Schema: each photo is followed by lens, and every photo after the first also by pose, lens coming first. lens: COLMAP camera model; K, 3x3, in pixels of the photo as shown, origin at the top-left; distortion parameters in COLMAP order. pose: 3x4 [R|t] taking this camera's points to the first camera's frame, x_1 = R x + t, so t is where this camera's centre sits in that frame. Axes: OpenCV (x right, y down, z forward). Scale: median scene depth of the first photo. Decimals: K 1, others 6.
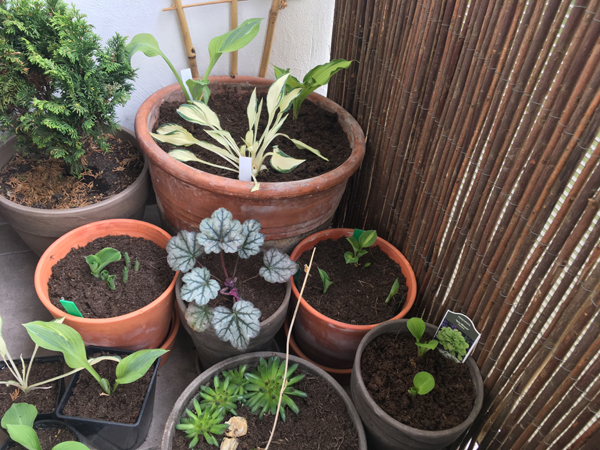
lens RADIAL K [[506.6, 0, 298.4], [0, 506.6, 224.6], [0, 0, 1]] dist [0.036347, -0.052639]
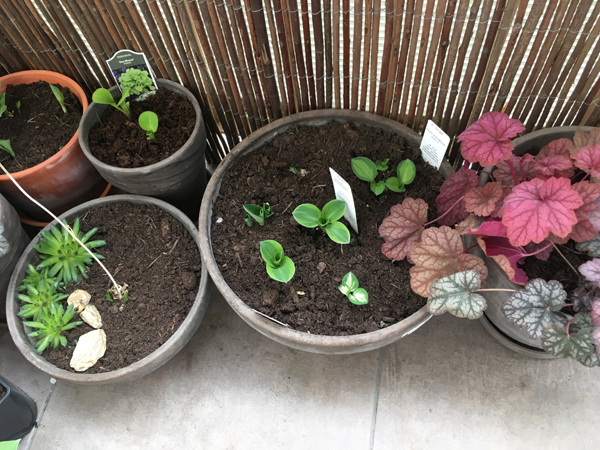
lens RADIAL K [[506.6, 0, 299.1], [0, 506.6, 224.8], [0, 0, 1]] dist [0.036347, -0.052639]
pose [[0.474195, -0.818512, 0.324310, -0.117111], [0.680157, 0.574470, 0.455380, 0.151232], [-0.559041, 0.004642, 0.829127, -0.053469]]
